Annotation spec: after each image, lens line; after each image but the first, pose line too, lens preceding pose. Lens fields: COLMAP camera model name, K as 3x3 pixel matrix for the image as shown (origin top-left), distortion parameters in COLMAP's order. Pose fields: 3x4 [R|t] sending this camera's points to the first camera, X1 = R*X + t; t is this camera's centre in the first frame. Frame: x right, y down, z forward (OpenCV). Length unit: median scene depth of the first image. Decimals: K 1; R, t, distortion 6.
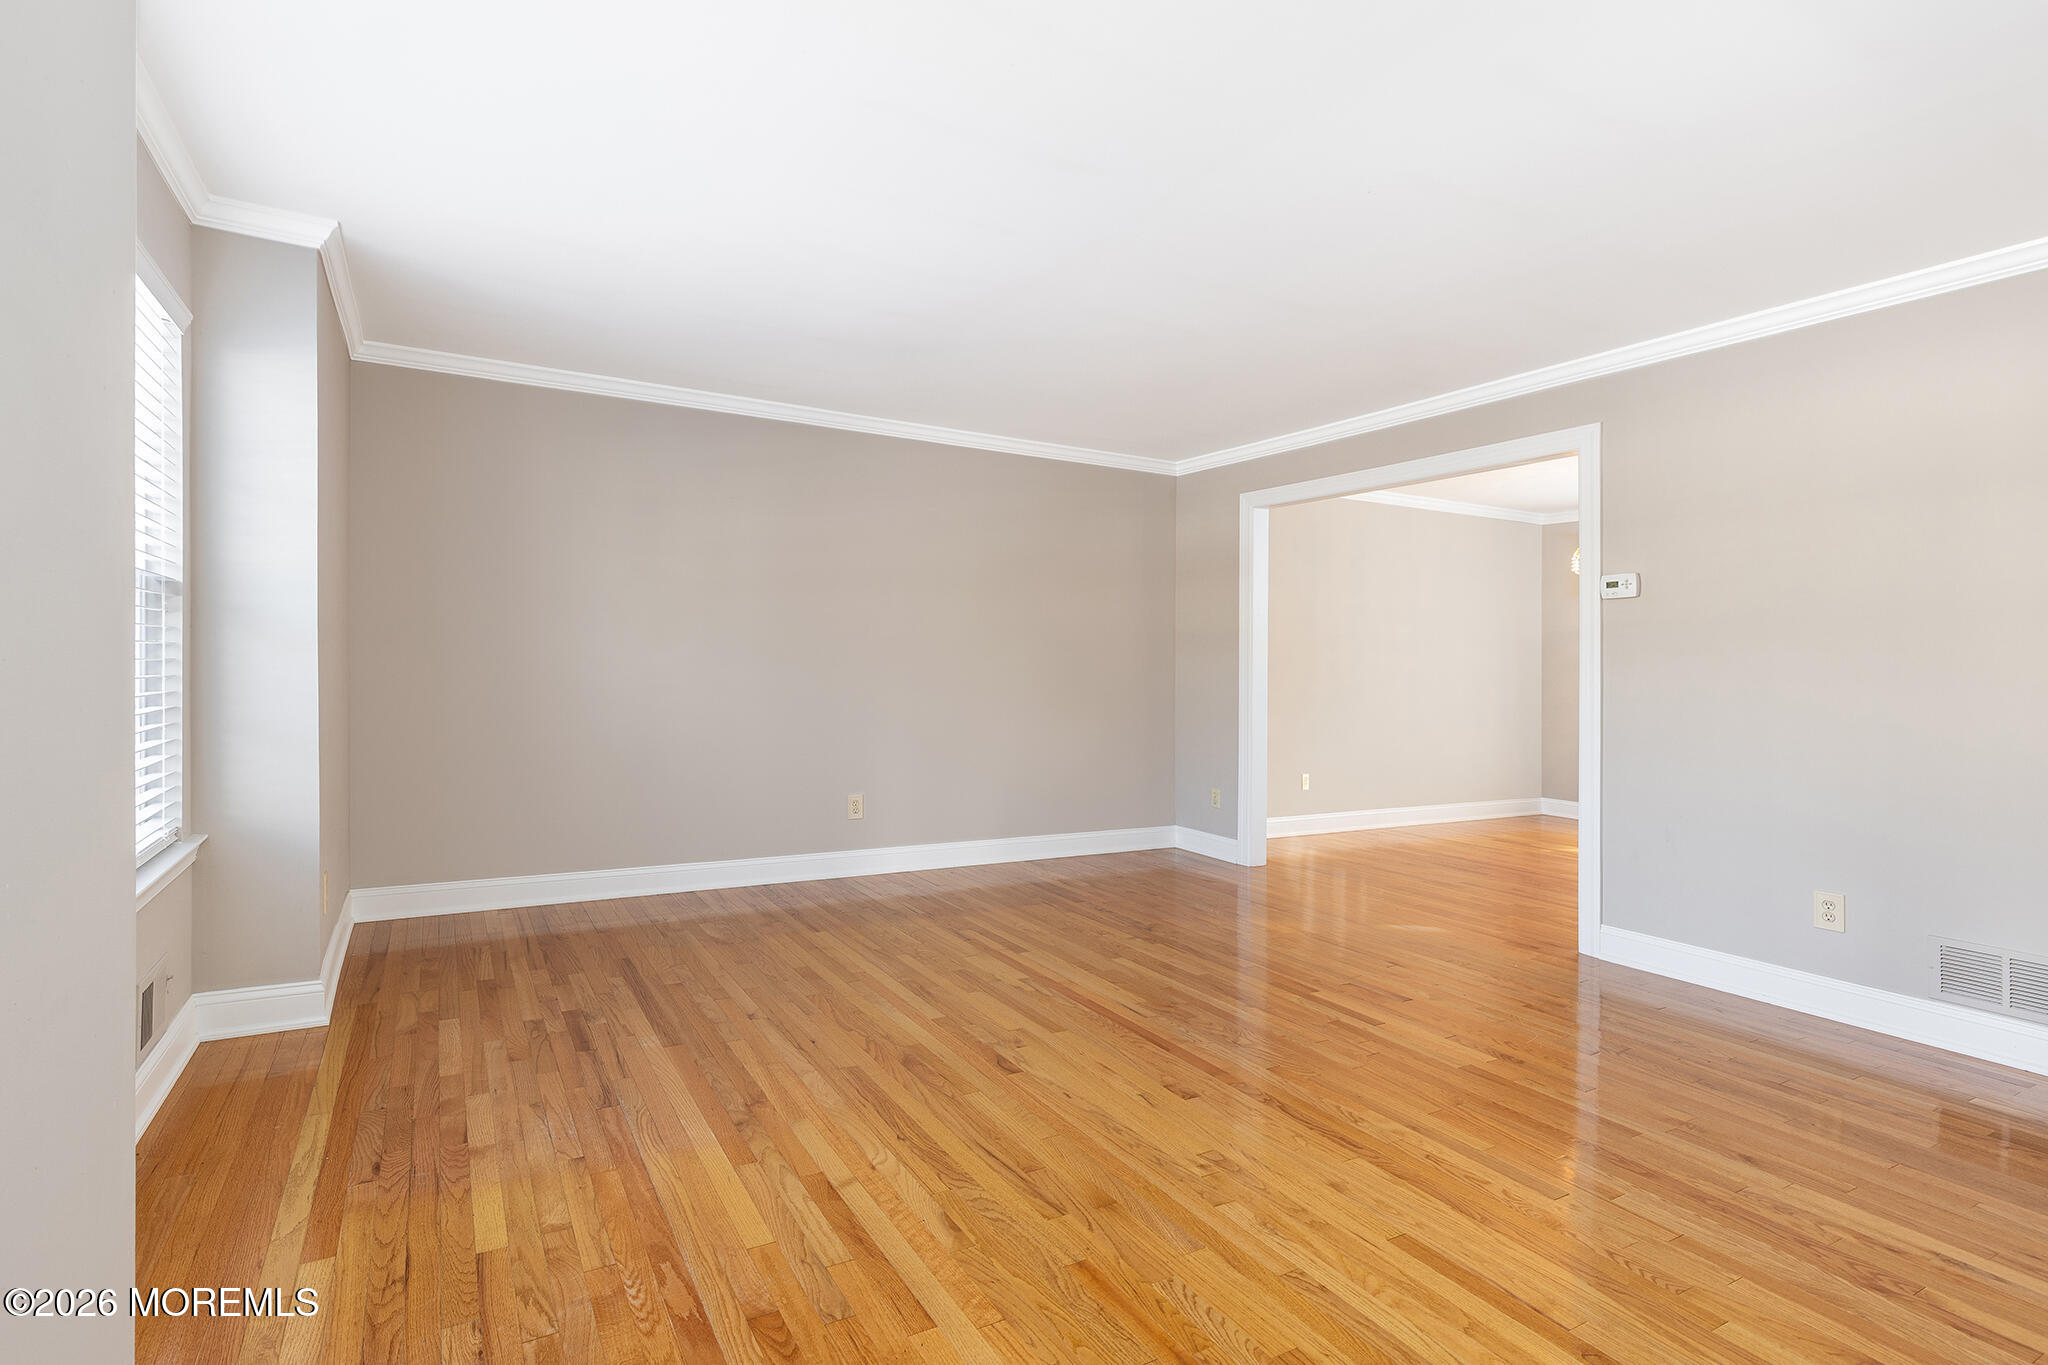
lens RADIAL K [[980.9, 0, 965.7], [0, 980.9, 663.5], [0, 0, 1]] dist [0.022428, -0.000116]
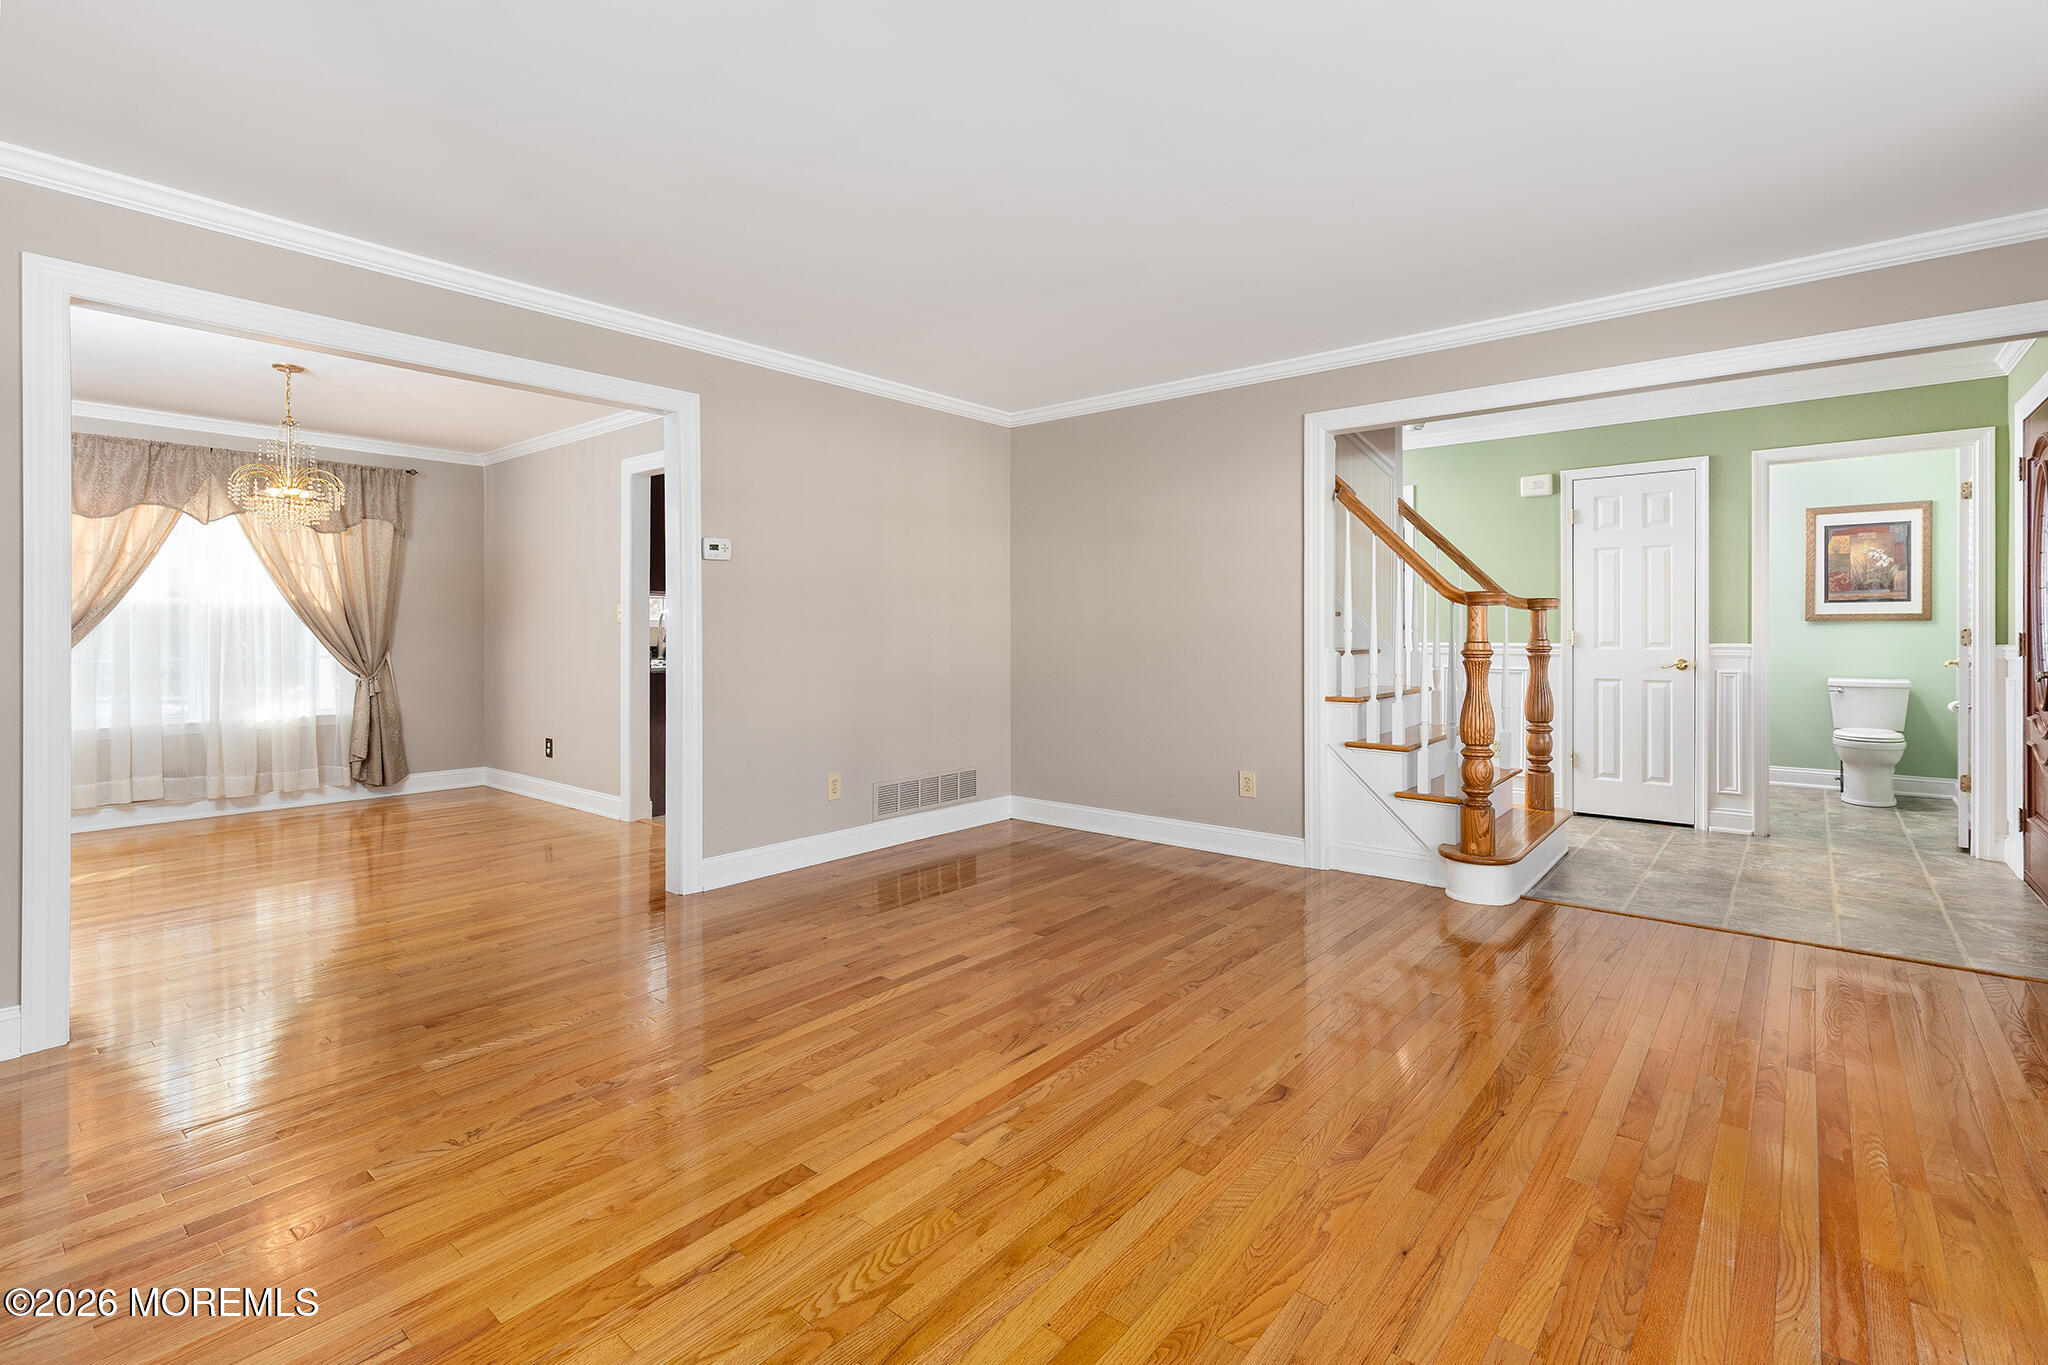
lens RADIAL K [[950.3, 0, 1015.1], [0, 950.3, 624.9], [0, 0, 1]] dist [-0.001566, -0.000515]
pose [[-0.374523, -0.010605, 0.927157, -0.516188], [-0.003529, 0.999944, 0.010012, -0.005631], [-0.927211, 0.000477, -0.374539, 1.237031]]
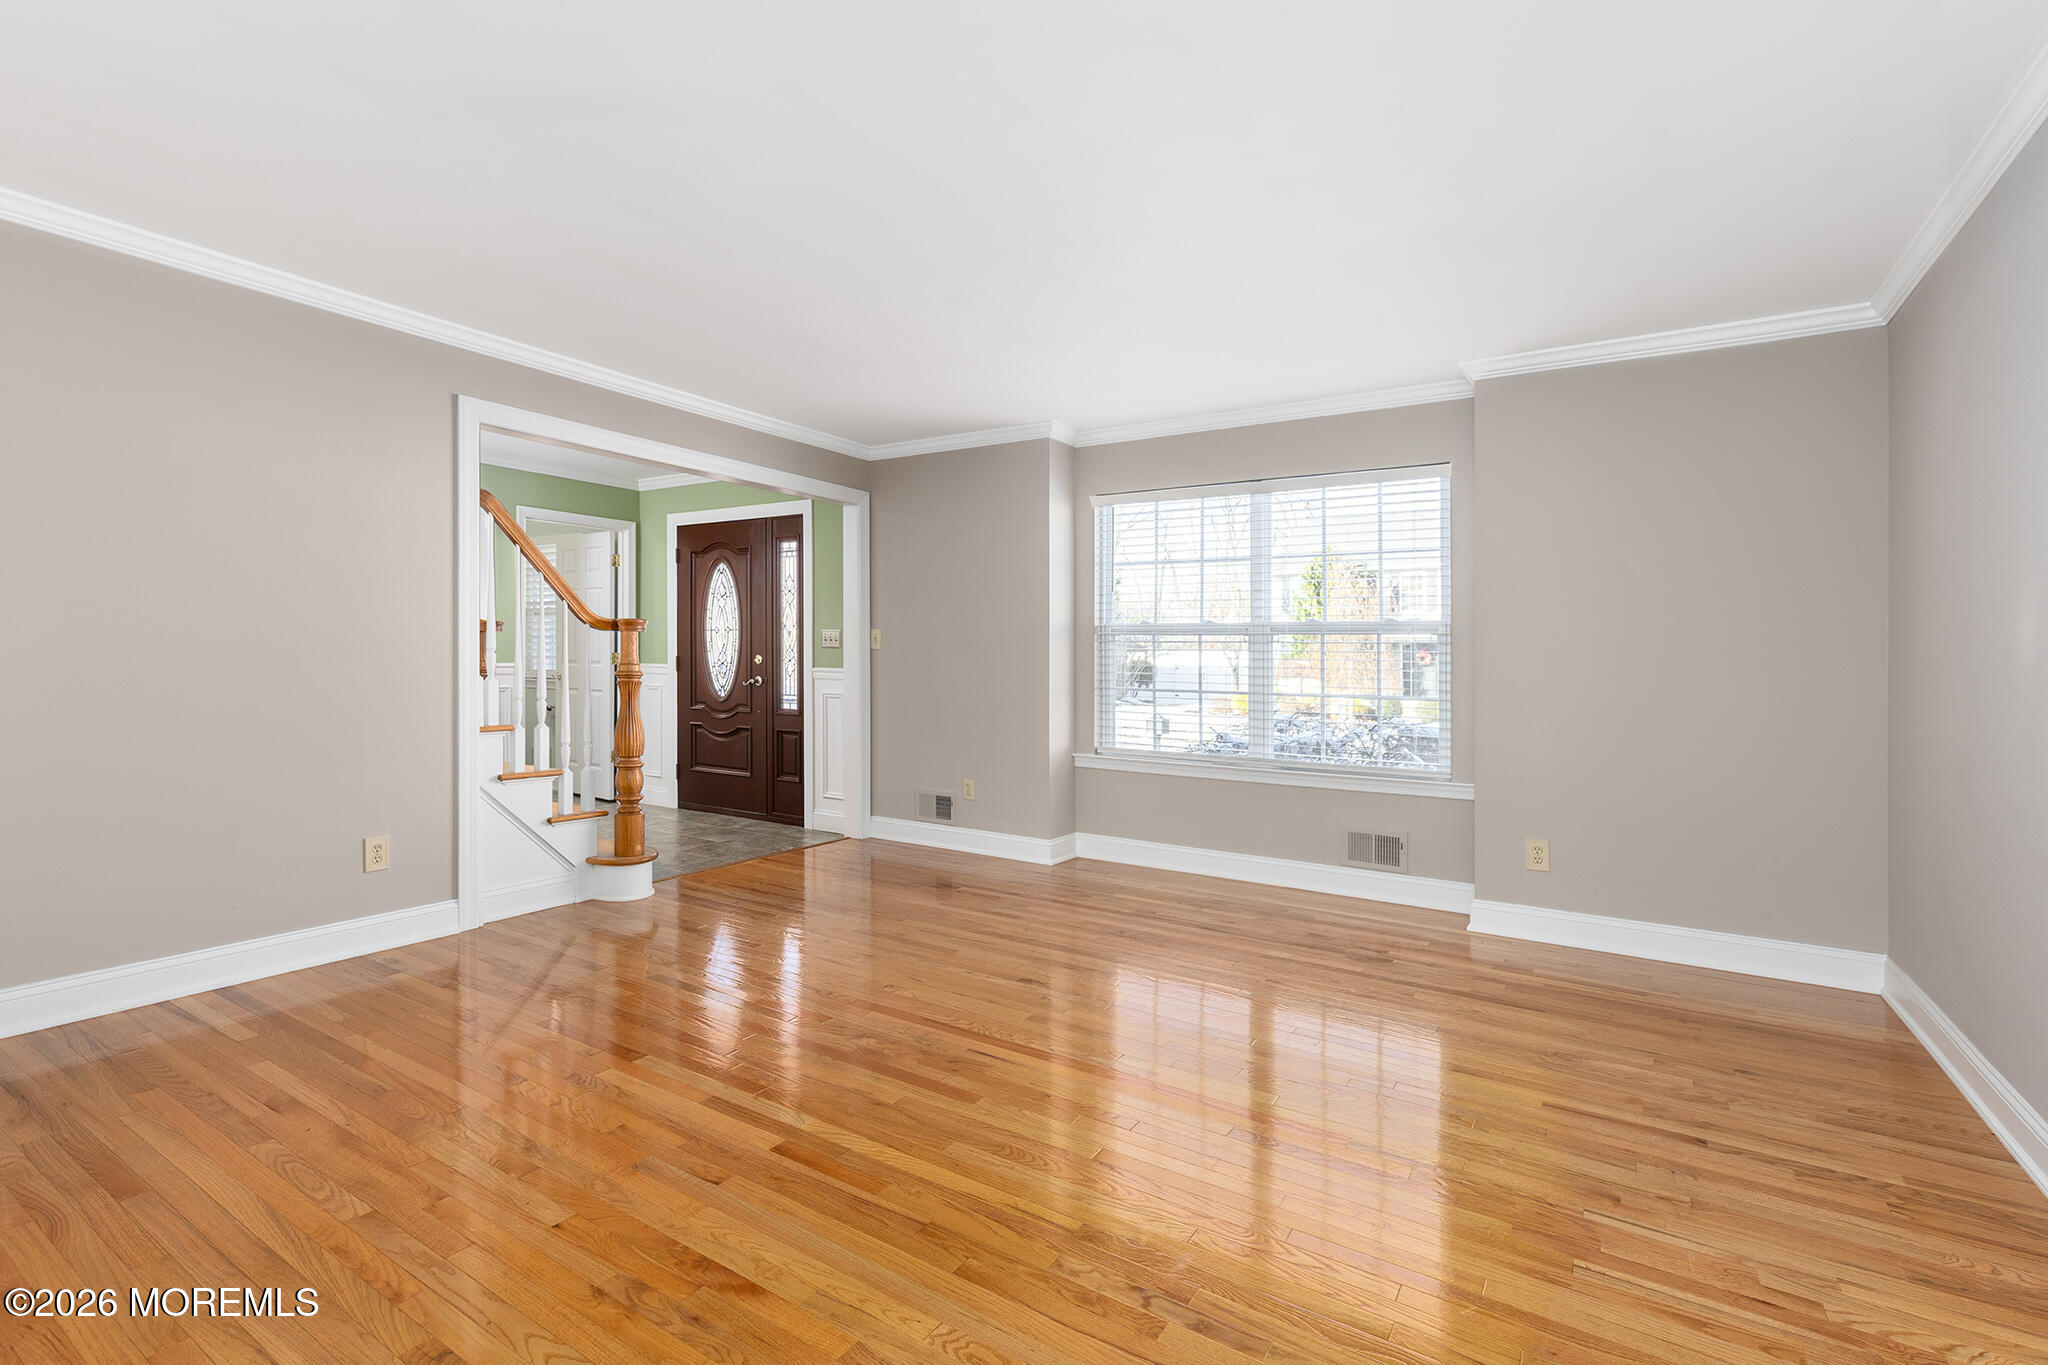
lens RADIAL K [[980.9, 0, 965.7], [0, 980.9, 663.5], [0, 0, 1]] dist [0.022428, -0.000116]
pose [[-0.878856, -0.026340, -0.476359, 0.580136], [-0.033165, 0.999432, 0.005926, 0.002016], [0.475933, 0.021007, -0.879231, 1.660252]]
